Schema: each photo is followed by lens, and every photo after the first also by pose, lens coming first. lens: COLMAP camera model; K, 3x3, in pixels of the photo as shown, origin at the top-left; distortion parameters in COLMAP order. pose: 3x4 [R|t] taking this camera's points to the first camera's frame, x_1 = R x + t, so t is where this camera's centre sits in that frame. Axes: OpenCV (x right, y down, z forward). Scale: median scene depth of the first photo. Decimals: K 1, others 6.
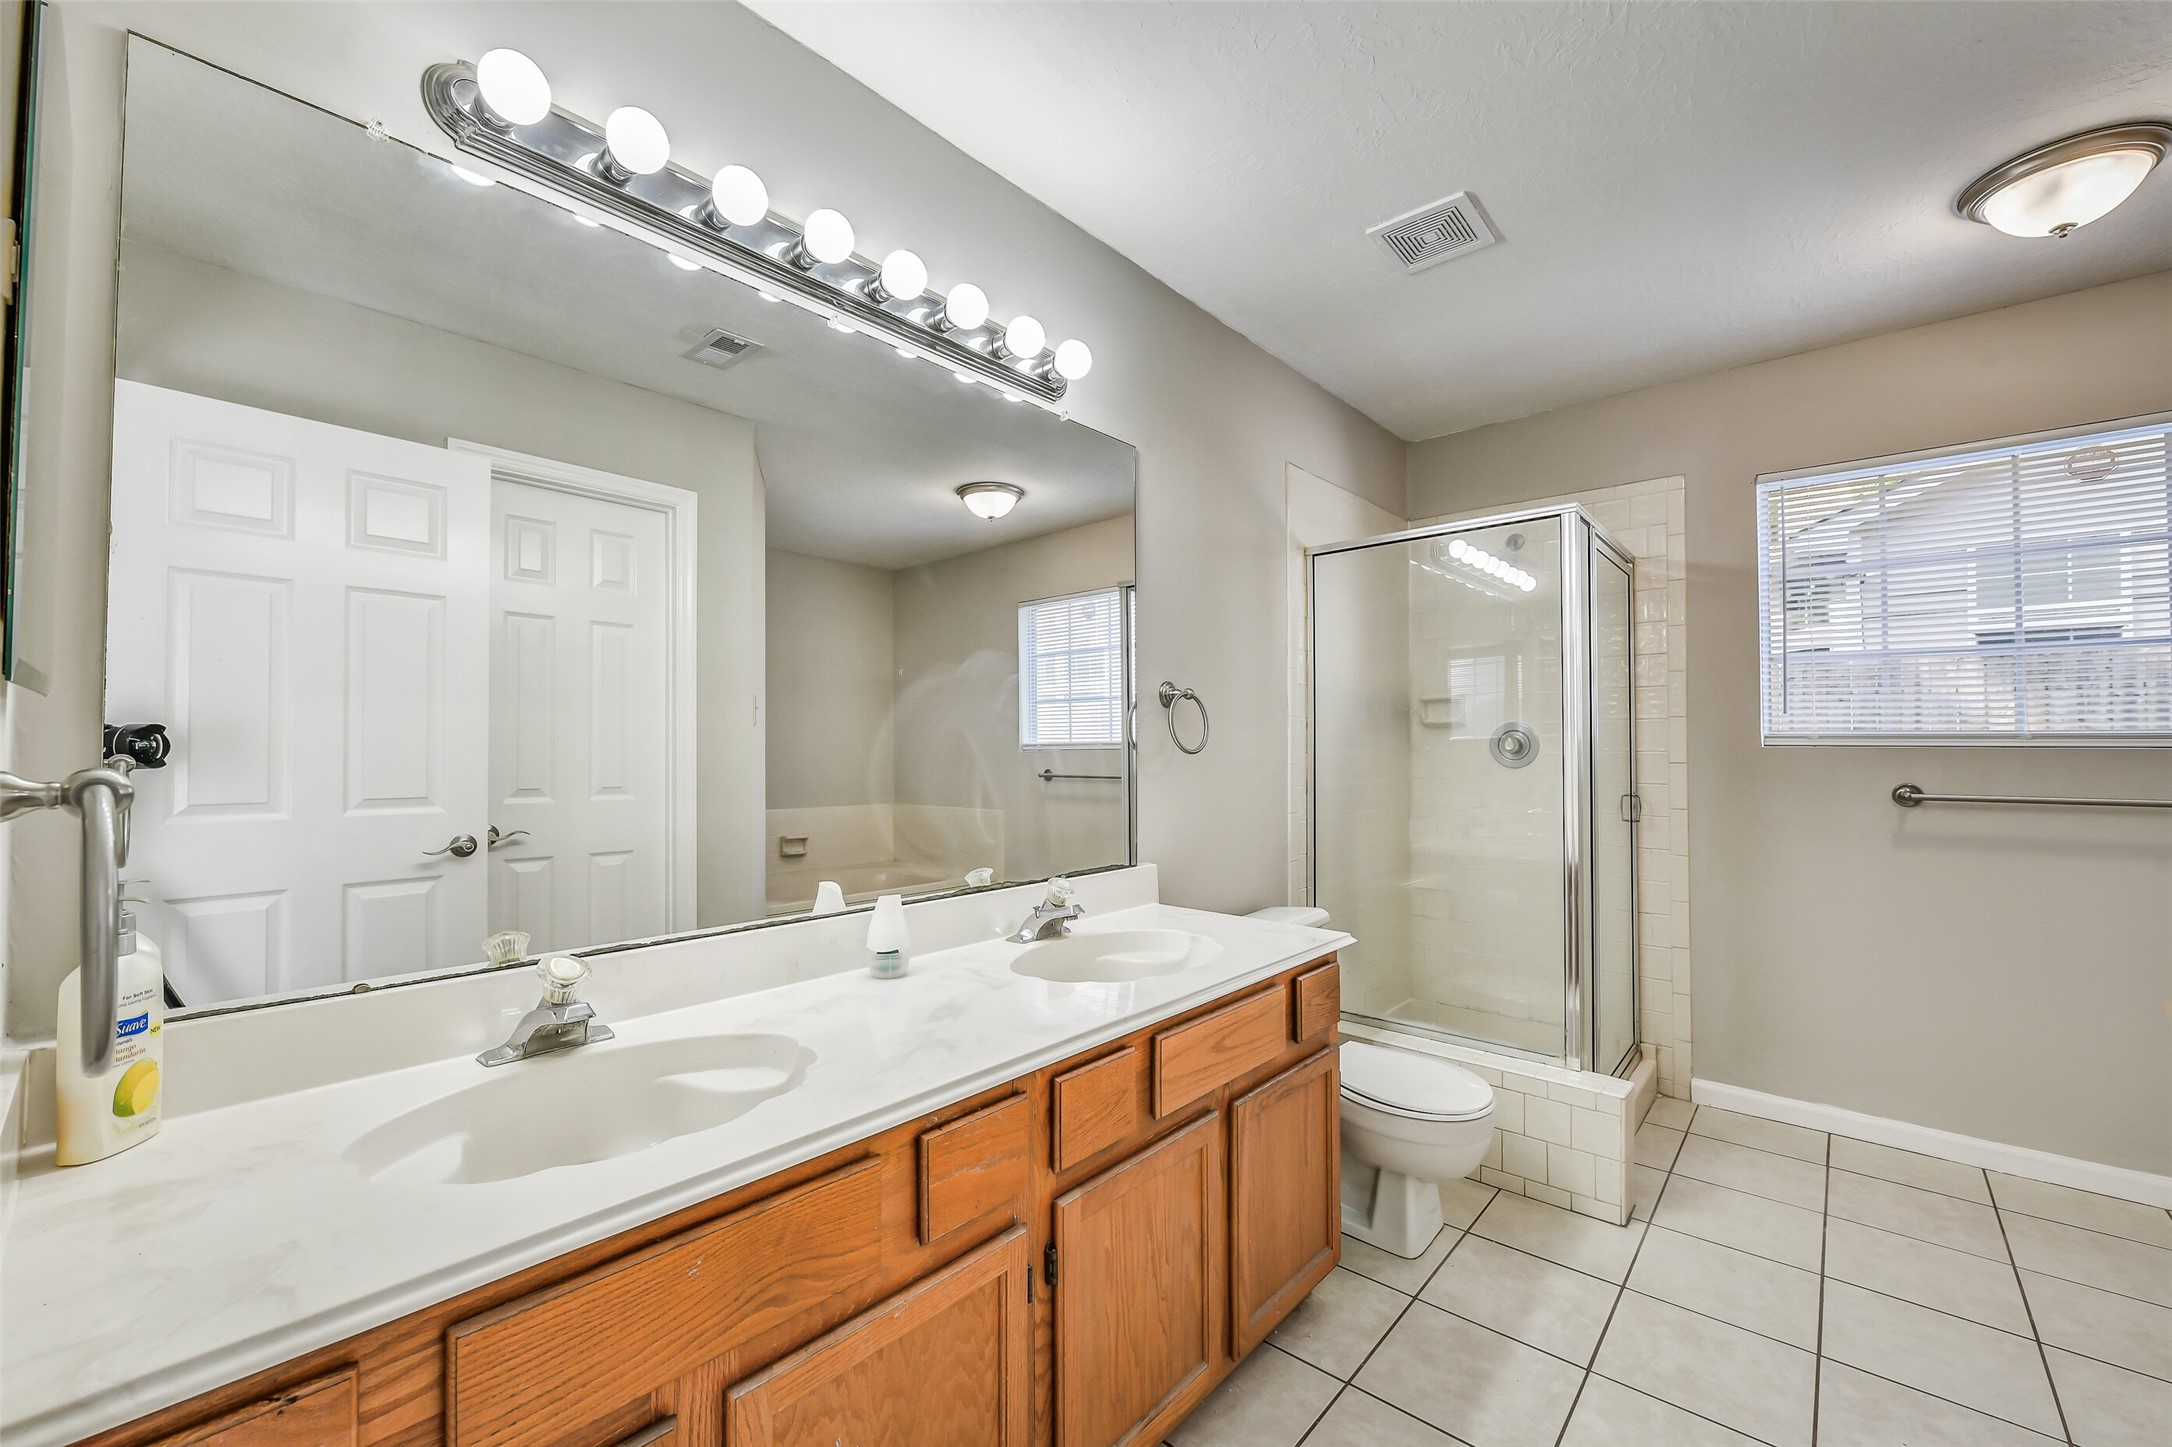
lens RADIAL K [[861.4, 0, 1083.0], [0, 861.4, 734.5], [0, 0, 1]] dist [-0.011445, 0.001278]
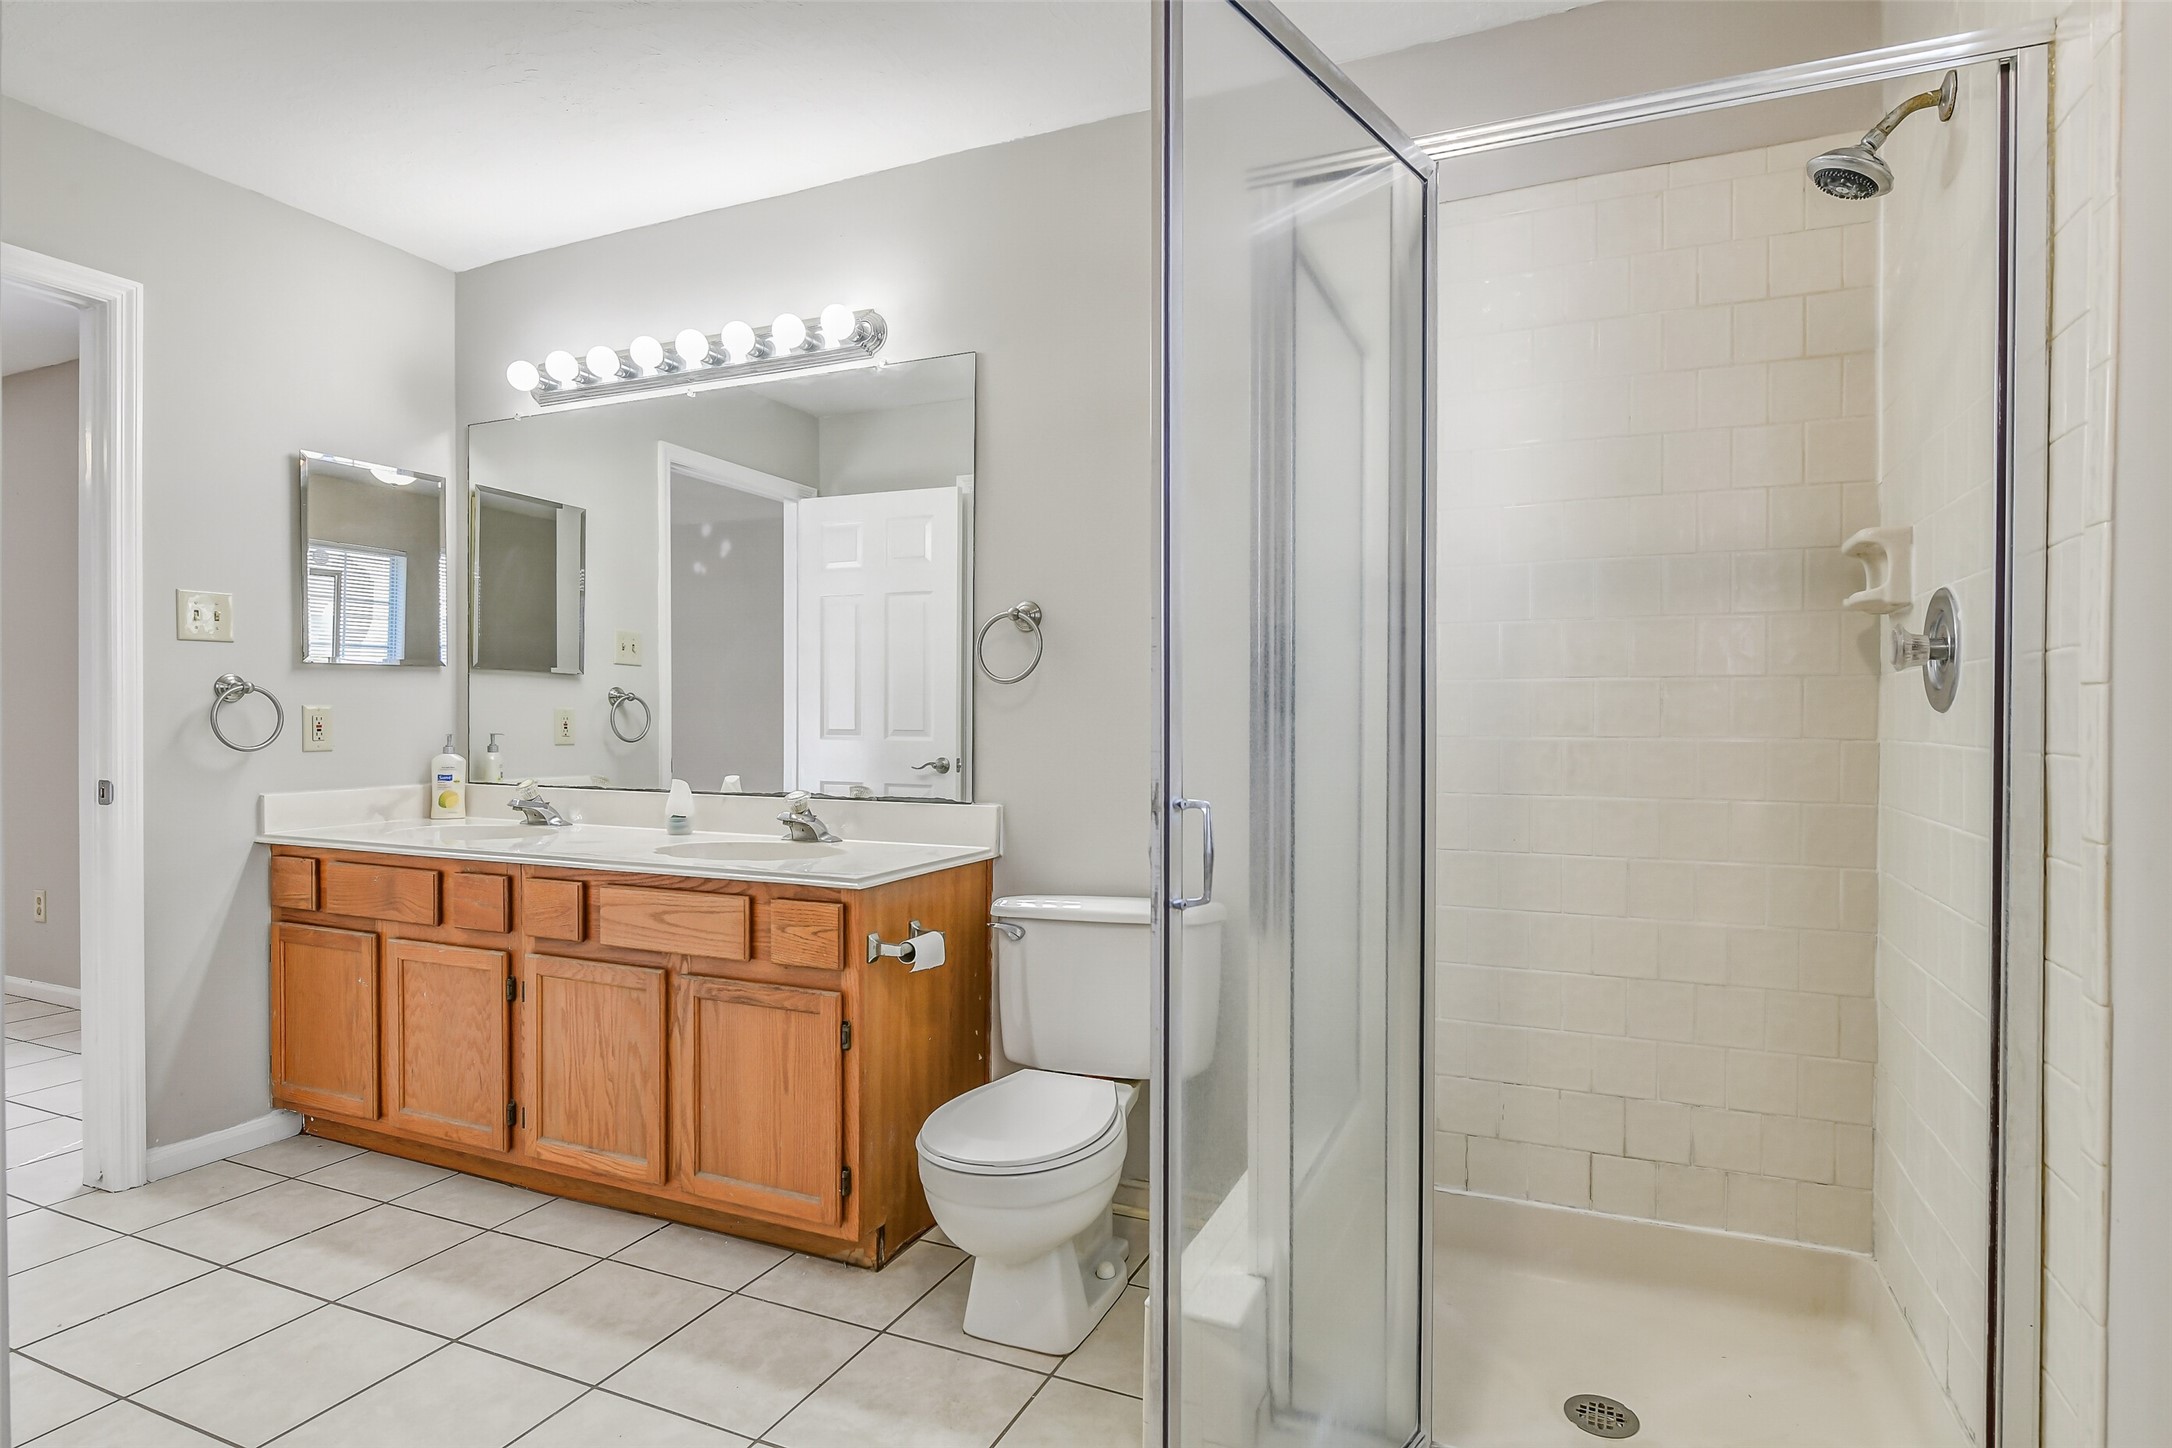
lens RADIAL K [[1126.8, 0, 1087.0], [0, 1126.8, 728.6], [0, 0, 1]] dist [-0.002905, -0.000153]
pose [[0.304836, 0.004610, -0.952394, 2.394062], [0.015957, 0.999823, 0.009947, 0.114767], [0.952271, -0.018230, 0.304708, 1.409552]]
